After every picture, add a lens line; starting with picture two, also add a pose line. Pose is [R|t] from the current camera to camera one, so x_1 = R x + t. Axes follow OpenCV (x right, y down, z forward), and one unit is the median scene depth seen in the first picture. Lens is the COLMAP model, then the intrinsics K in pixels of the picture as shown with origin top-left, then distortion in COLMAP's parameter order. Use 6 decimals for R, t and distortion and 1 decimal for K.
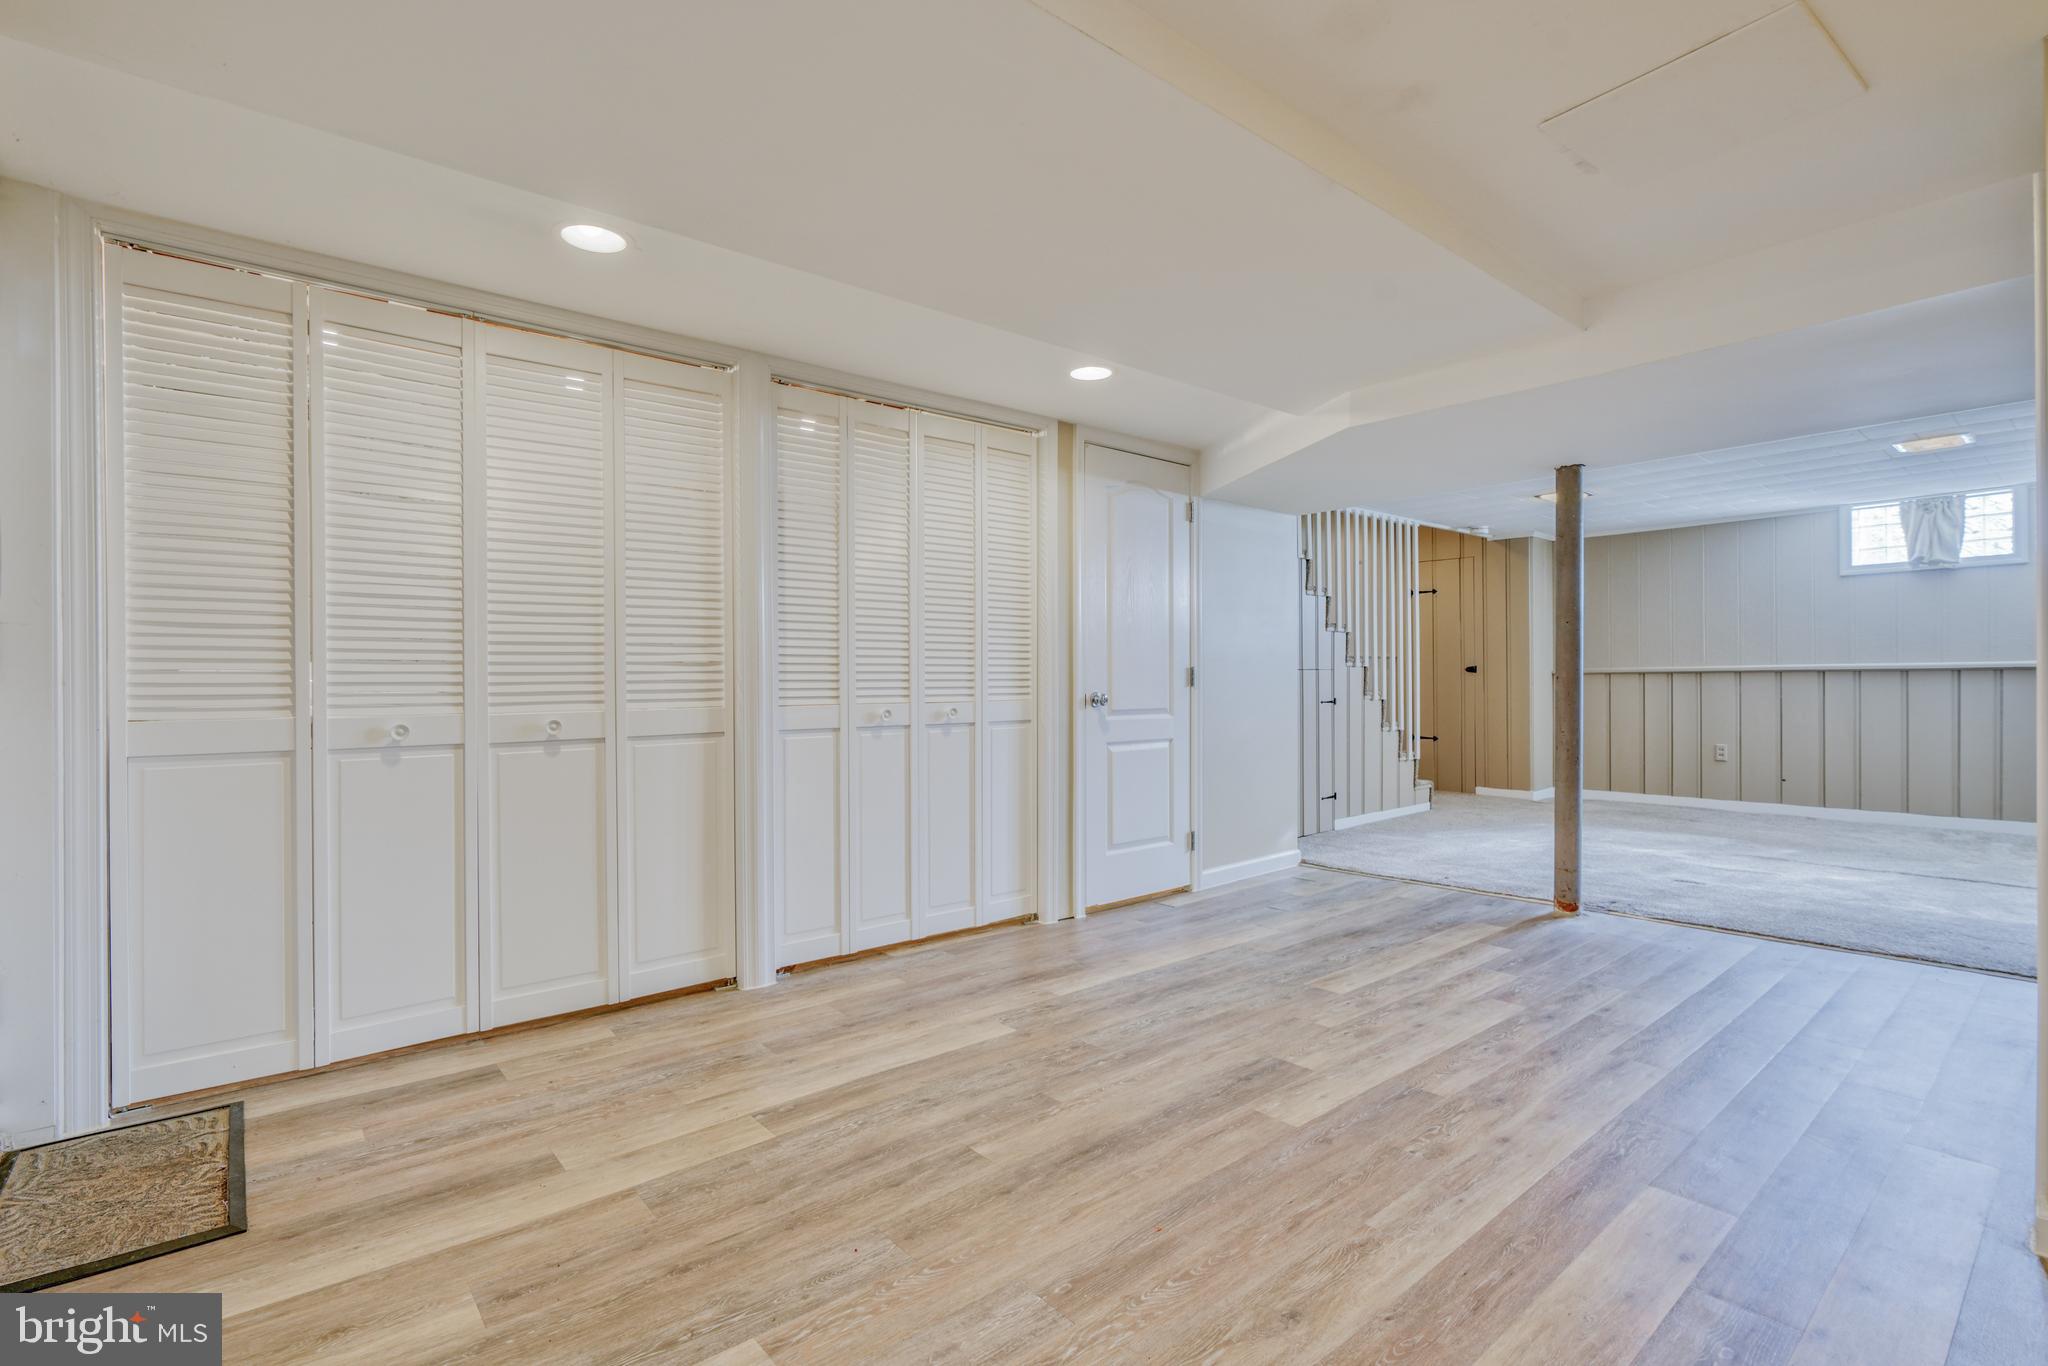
lens RADIAL K [[945.3, 0, 1016.0], [0, 945.3, 677.2], [0, 0, 1]] dist [-0.000367, 0.000513]
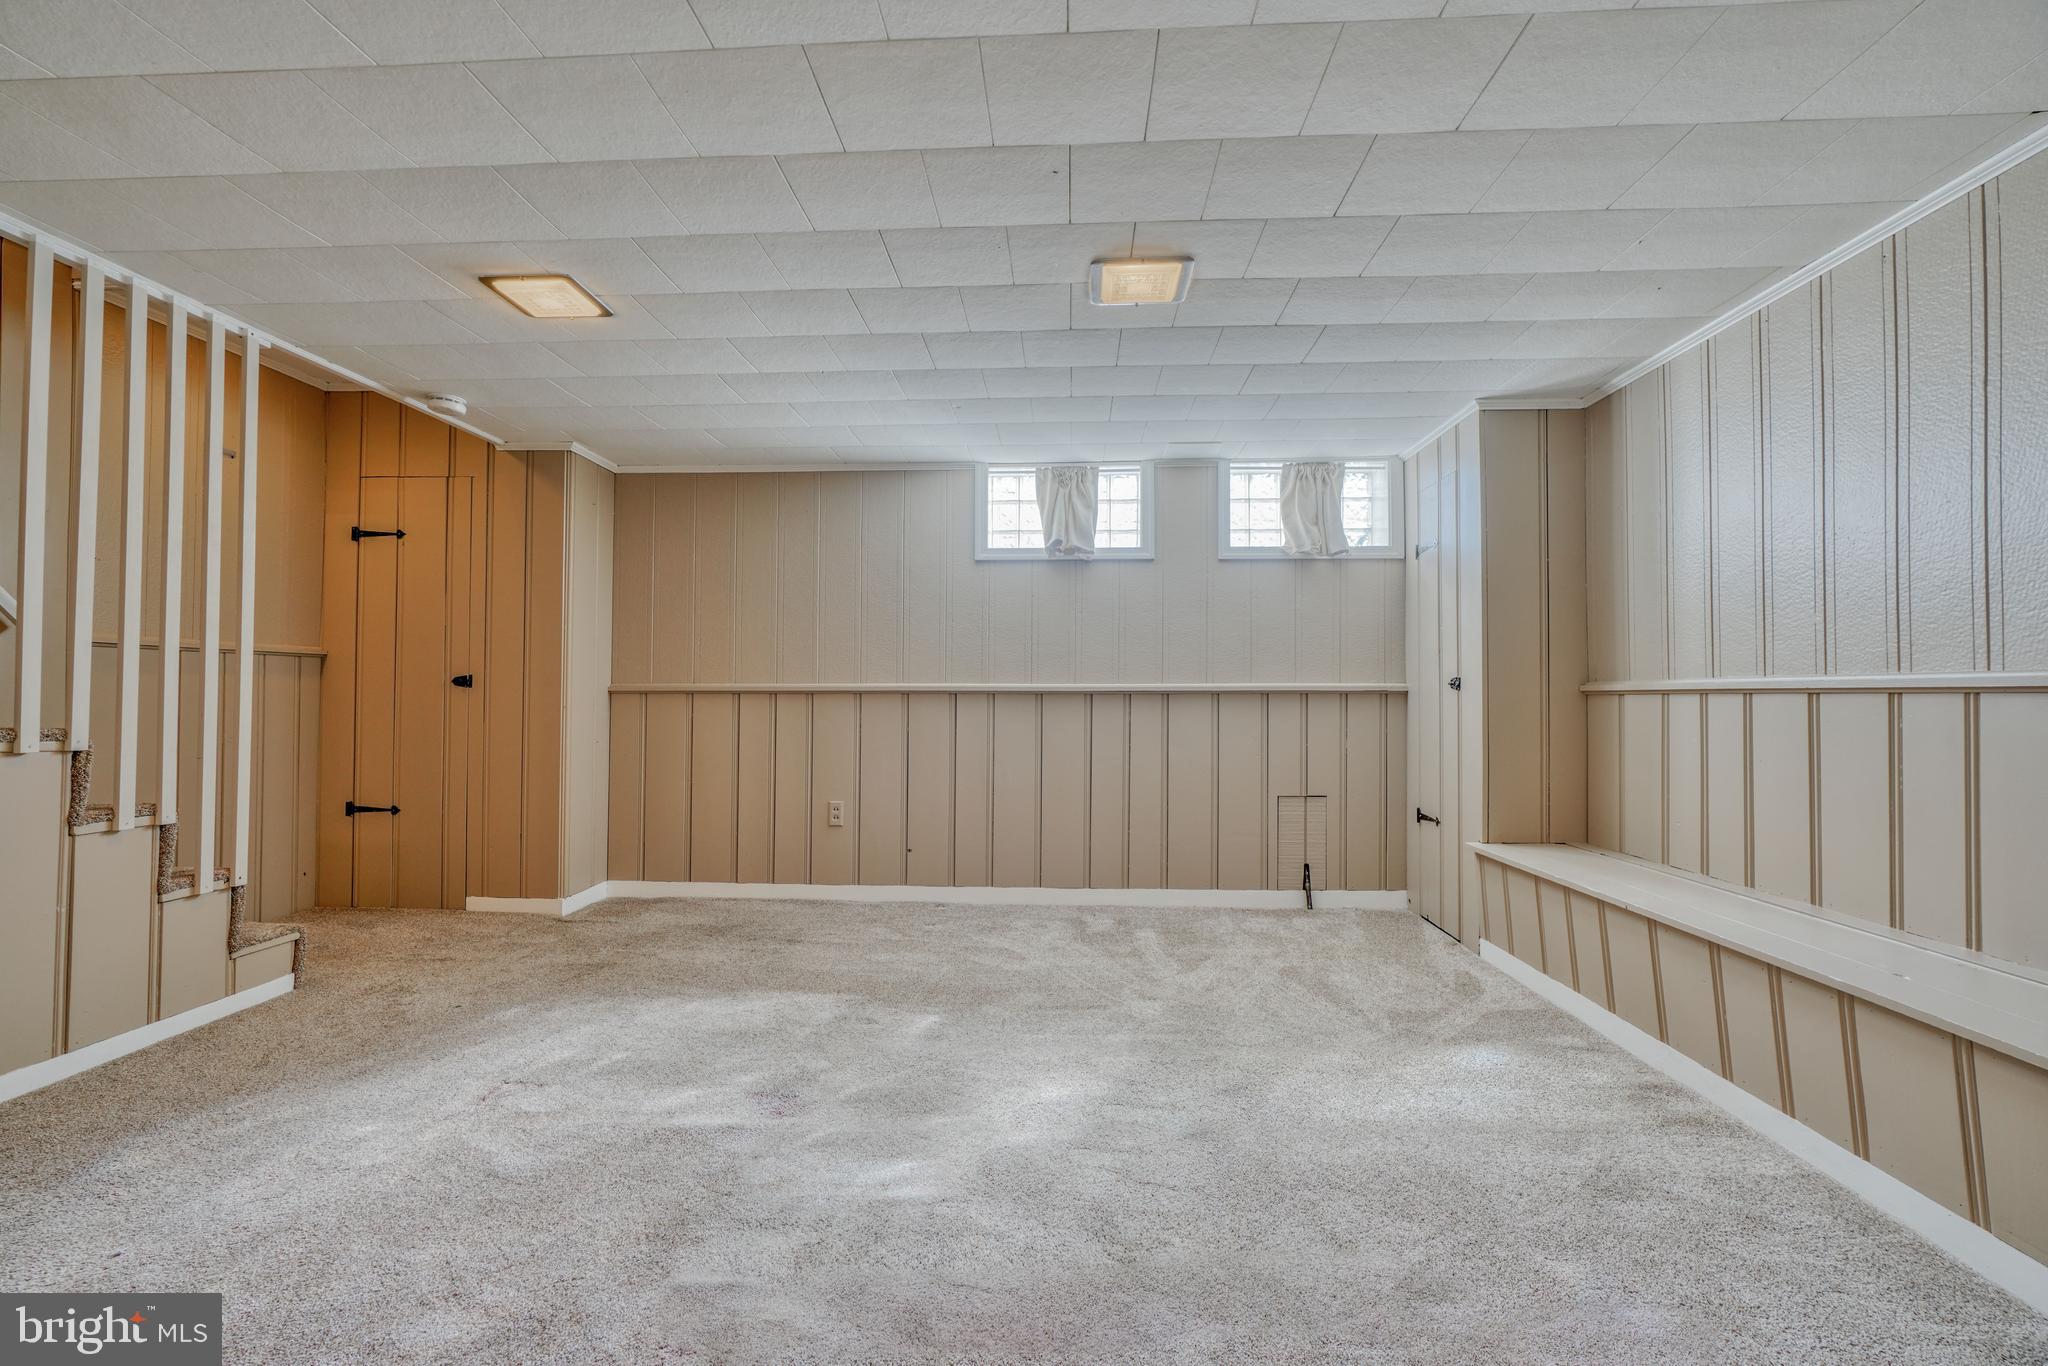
lens RADIAL K [[905.0, 0, 1017.3], [0, 905.0, 679.9], [0, 0, 1]] dist [-0.002692, 0.000457]
pose [[0.687514, 0.024015, 0.725774, 0.579030], [-0.012170, 0.999694, -0.021550, -0.003230], [-0.726069, 0.005983, 0.687596, 0.735245]]
